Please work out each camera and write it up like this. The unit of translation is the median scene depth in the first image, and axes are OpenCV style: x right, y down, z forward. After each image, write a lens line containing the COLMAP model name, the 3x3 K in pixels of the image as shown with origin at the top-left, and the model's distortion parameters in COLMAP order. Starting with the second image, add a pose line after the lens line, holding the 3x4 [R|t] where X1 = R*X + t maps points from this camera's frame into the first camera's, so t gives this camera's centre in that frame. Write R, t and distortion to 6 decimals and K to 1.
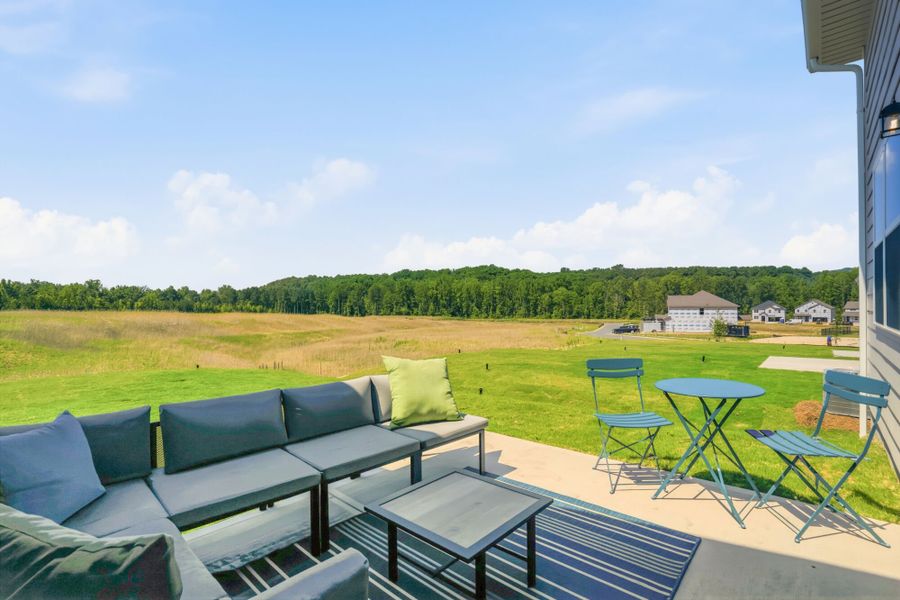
lens RADIAL K [[423.3, 0, 450.0], [0, 423.3, 300.0], [0, 0, 1]] dist [-0.057184, 0.031731]
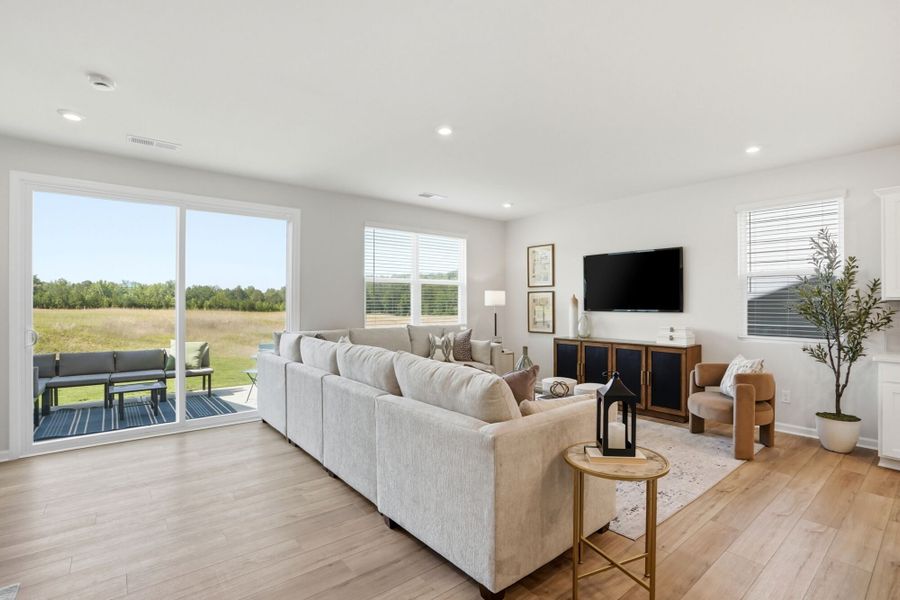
lens RADIAL K [[424.4, 0, 453.9], [0, 424.4, 299.6], [0, 0, 1]] dist [-0.055200, 0.018645]
pose [[0.993293, 0.003069, -0.115586, 0.104560], [-0.003123, 0.999995, -0.000288, -0.005468], [0.115584, 0.000647, 0.993297, -0.066385]]
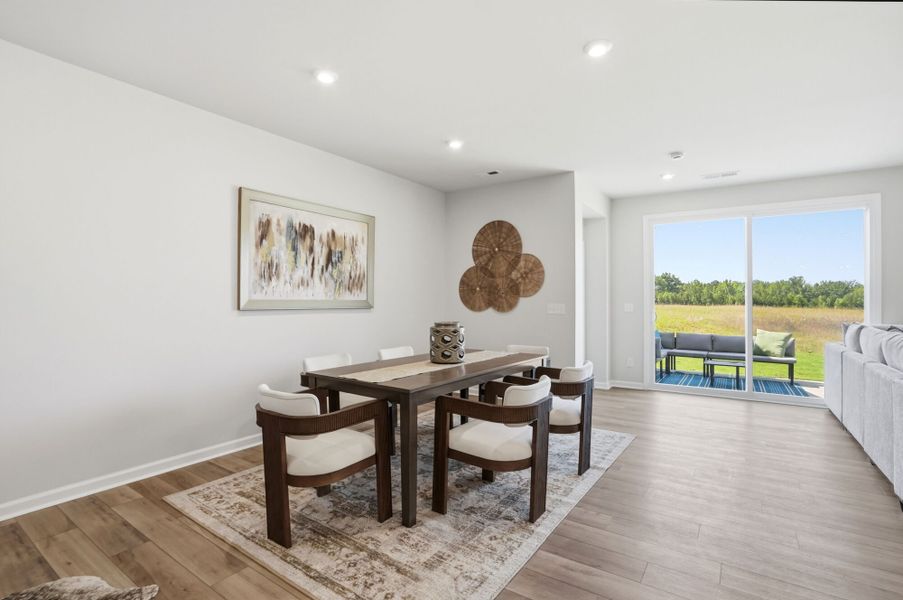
lens RADIAL K [[425.8, 0, 455.4], [0, 425.8, 299.6], [0, 0, 1]] dist [-0.055200, 0.018645]
pose [[0.168565, 0.006151, -0.985671, 0.131925], [0.001257, 0.999978, 0.006455, -0.004002], [0.985690, -0.002327, 0.168553, -0.079800]]
